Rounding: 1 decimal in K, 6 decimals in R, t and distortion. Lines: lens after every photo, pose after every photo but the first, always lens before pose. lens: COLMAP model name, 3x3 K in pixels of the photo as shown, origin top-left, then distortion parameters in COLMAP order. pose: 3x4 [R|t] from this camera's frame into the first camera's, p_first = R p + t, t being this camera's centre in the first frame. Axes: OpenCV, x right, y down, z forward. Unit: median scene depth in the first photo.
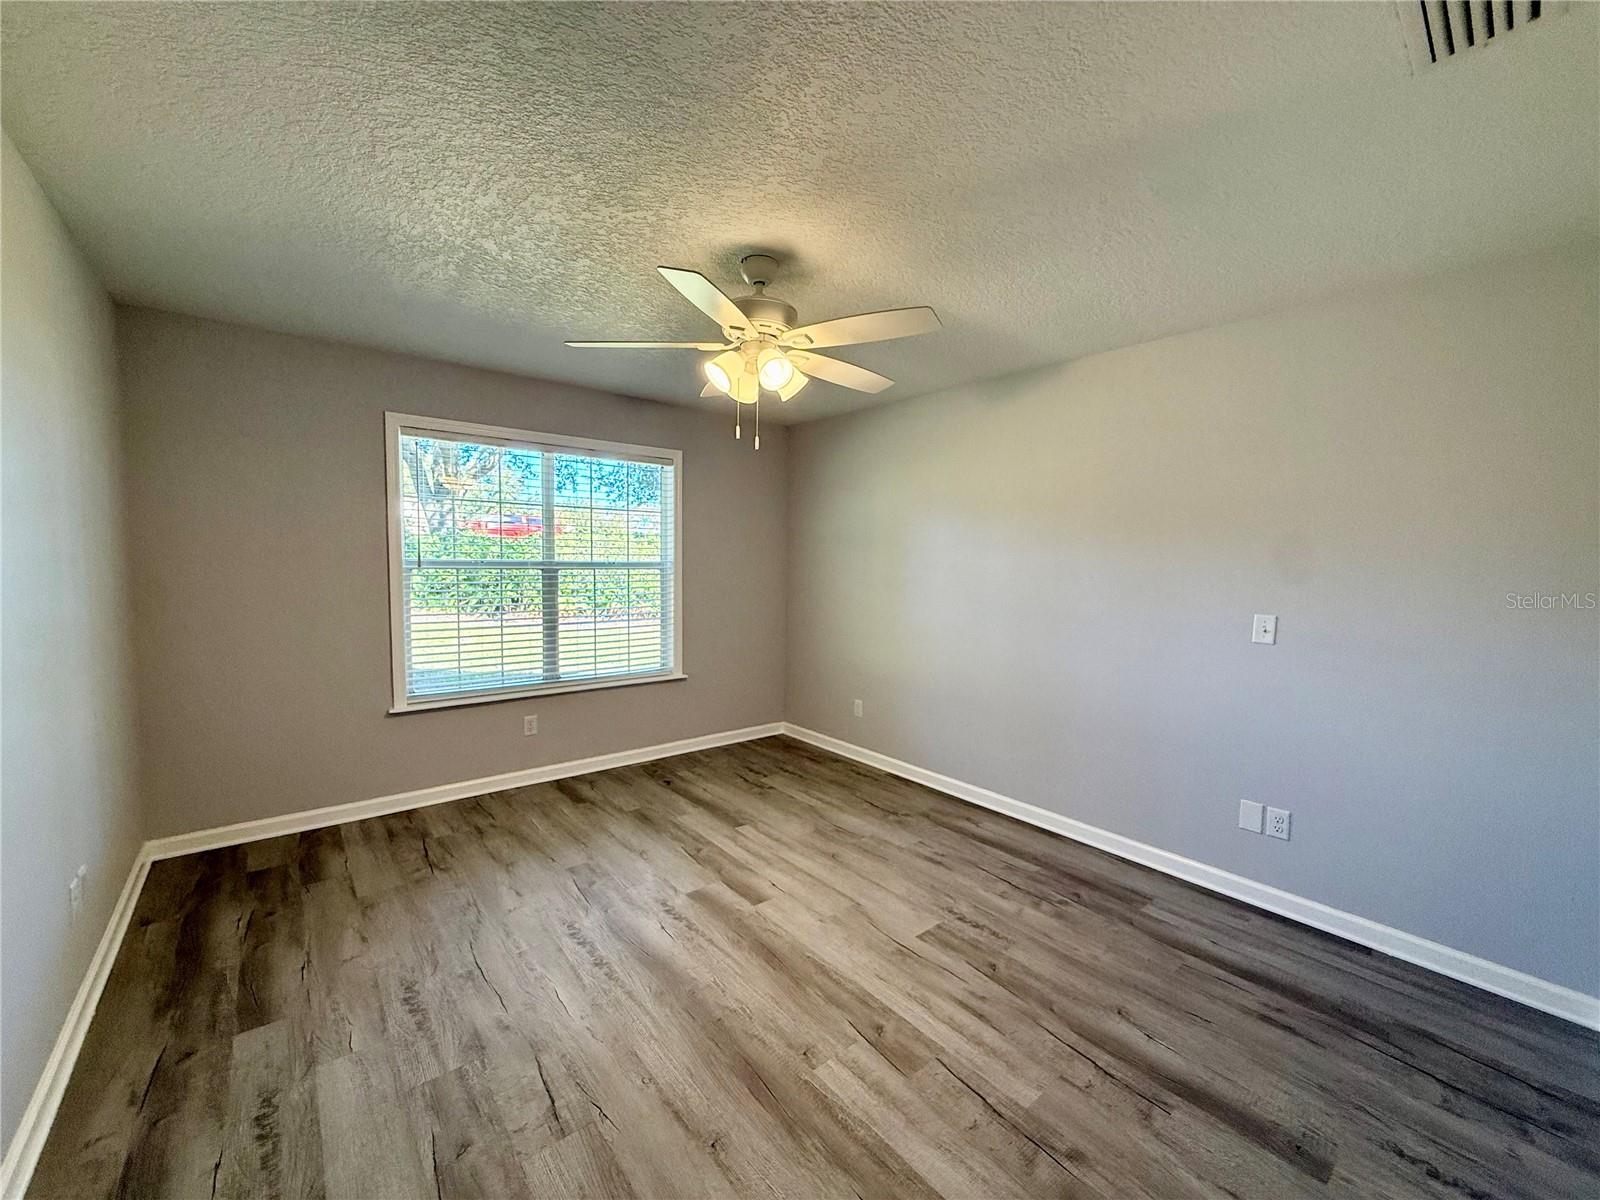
lens RADIAL K [[637.3, 0, 796.3], [0, 637.3, 602.6], [0, 0, 1]] dist [-0.000924, 0.000558]
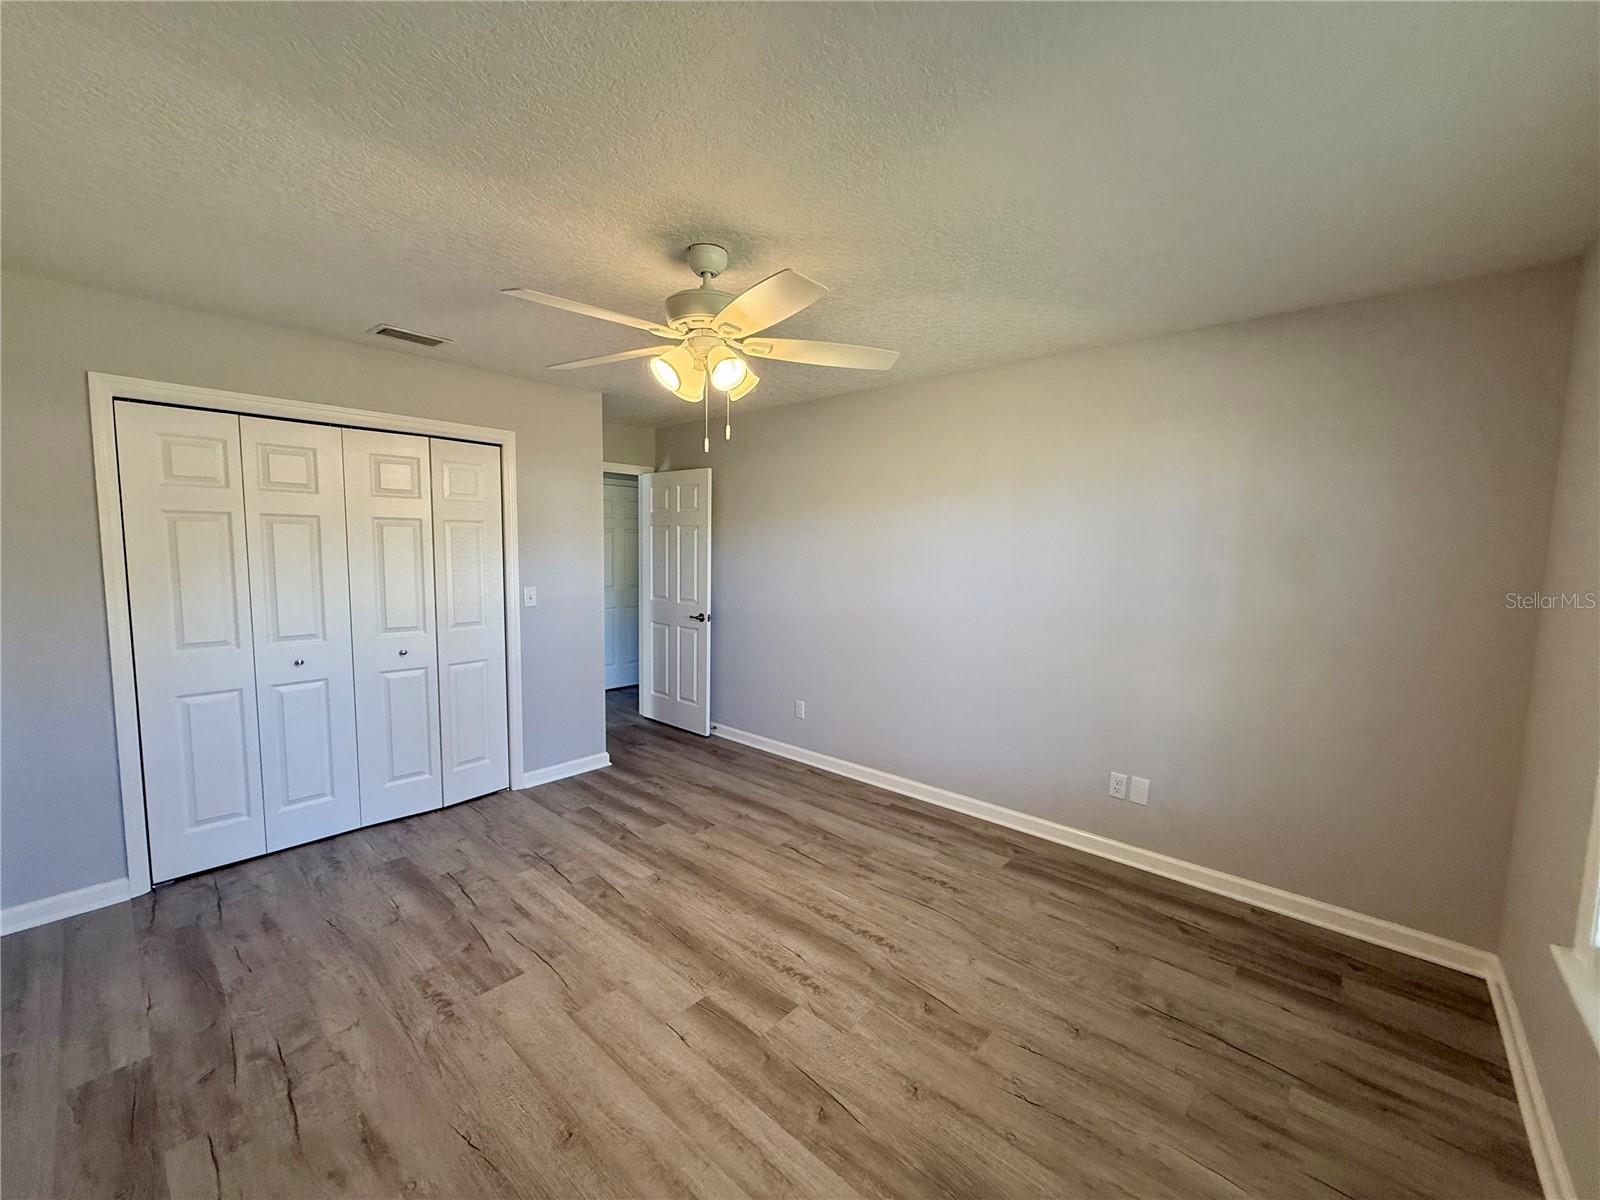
lens RADIAL K [[637.3, 0, 796.3], [0, 637.3, 602.6], [0, 0, 1]] dist [-0.000924, 0.000558]
pose [[-0.987498, -0.018916, -0.156495, -0.047628], [-0.044041, 0.986347, 0.158683, -0.170751], [0.151357, 0.163591, -0.974848, 1.912050]]
